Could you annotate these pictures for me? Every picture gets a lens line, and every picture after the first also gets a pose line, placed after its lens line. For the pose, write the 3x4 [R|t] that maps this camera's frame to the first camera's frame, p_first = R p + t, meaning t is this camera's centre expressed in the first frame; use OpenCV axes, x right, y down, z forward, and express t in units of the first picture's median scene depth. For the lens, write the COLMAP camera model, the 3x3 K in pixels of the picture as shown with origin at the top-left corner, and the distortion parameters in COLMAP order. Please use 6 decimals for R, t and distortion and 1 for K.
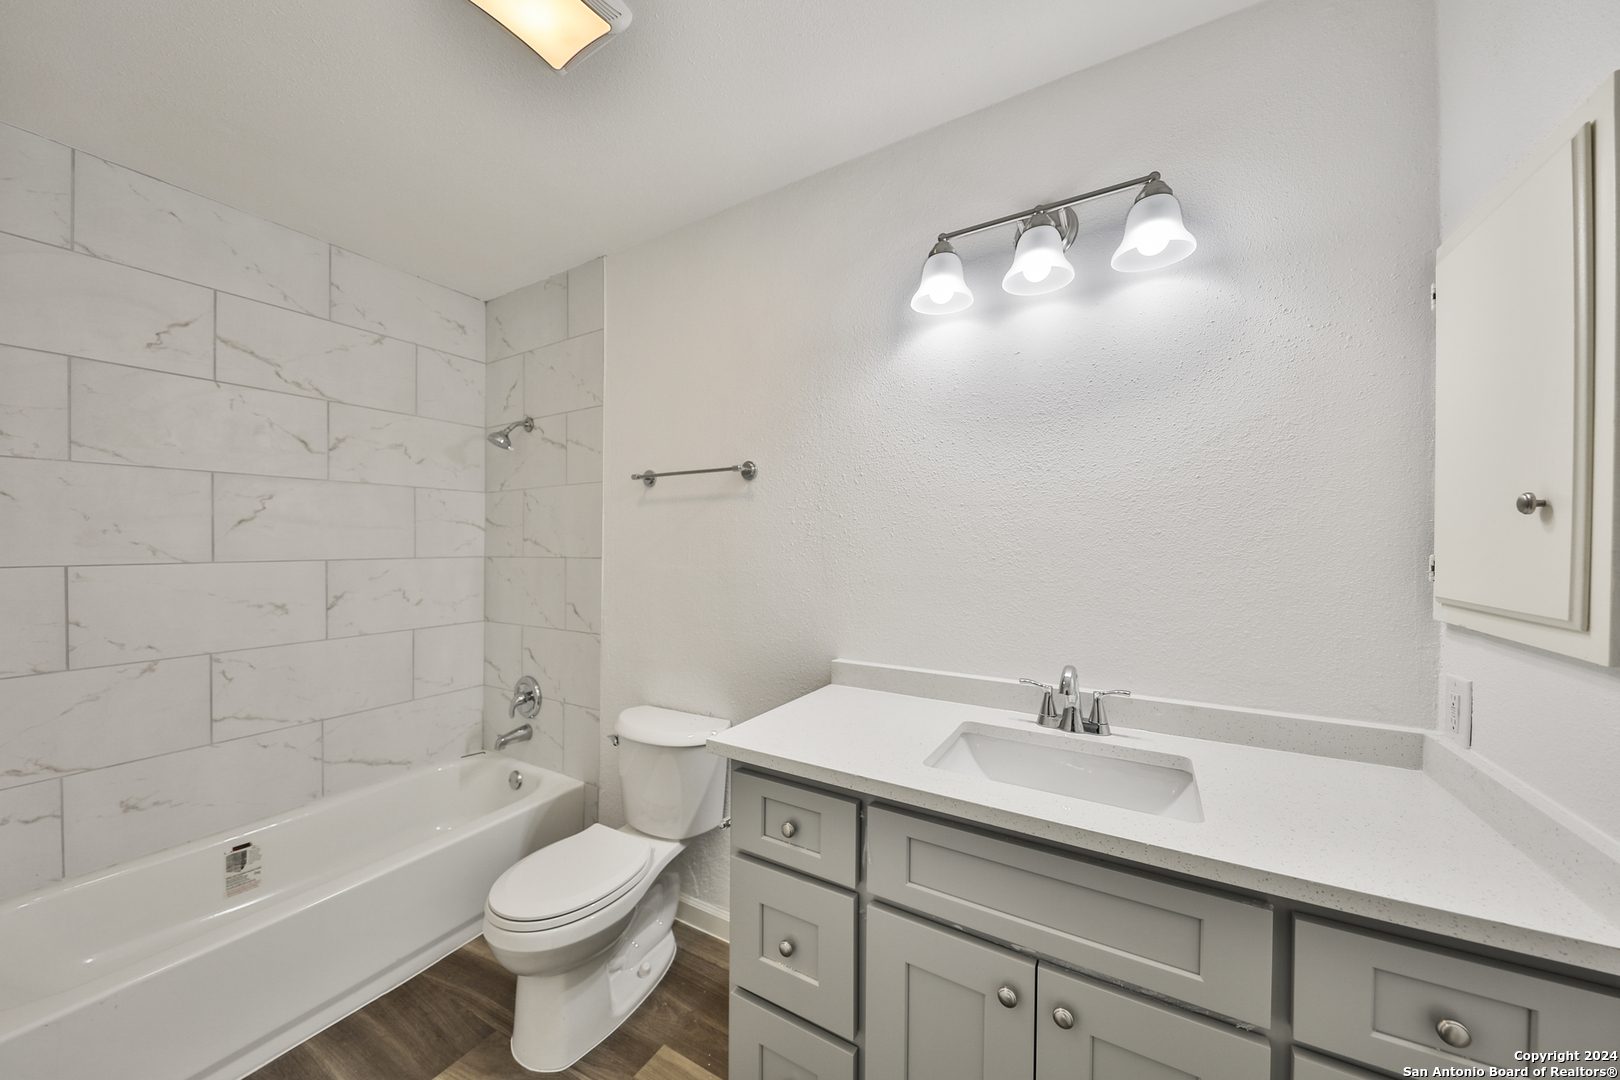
lens RADIAL K [[551.3, 0, 807.7], [0, 551.3, 544.7], [0, 0, 1]] dist [0.003228, -0.004298]
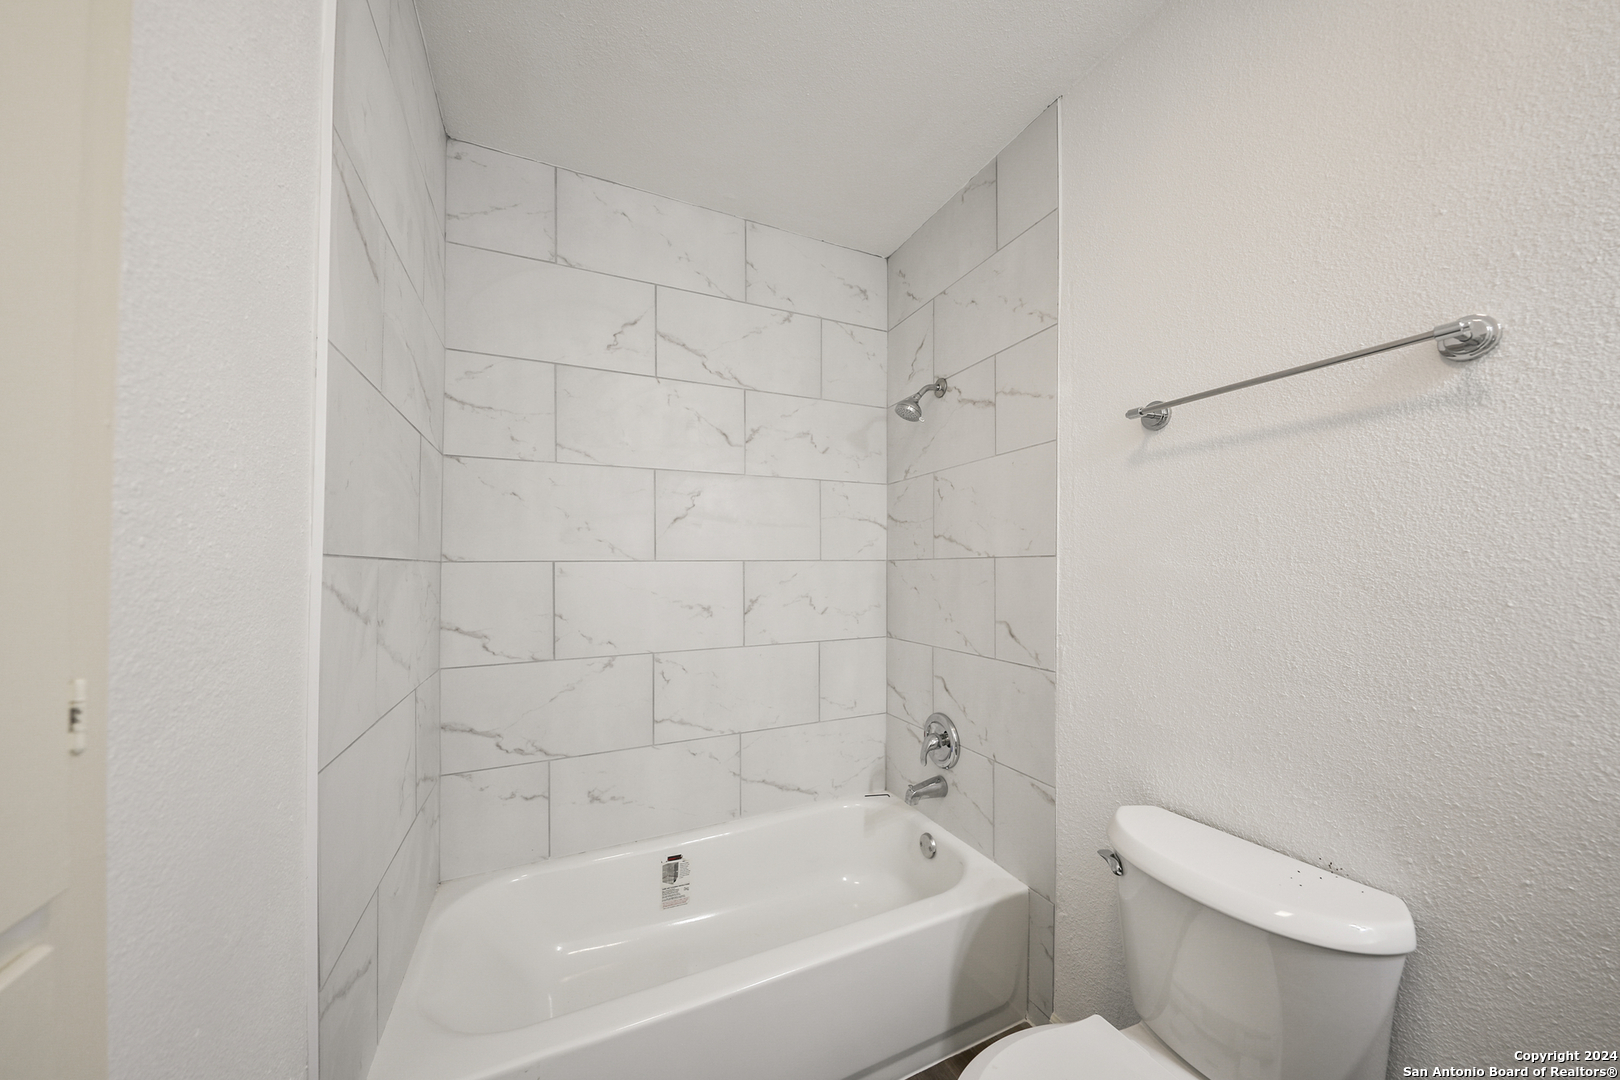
lens RADIAL K [[551.3, 0, 813.0], [0, 551.3, 548.9], [0, 0, 1]] dist [0.003228, -0.004298]
pose [[0.820790, -0.019718, -0.570890, -0.245562], [0.003380, 0.999554, -0.029663, 0.036052], [0.571221, 0.022418, 0.820490, 0.303457]]
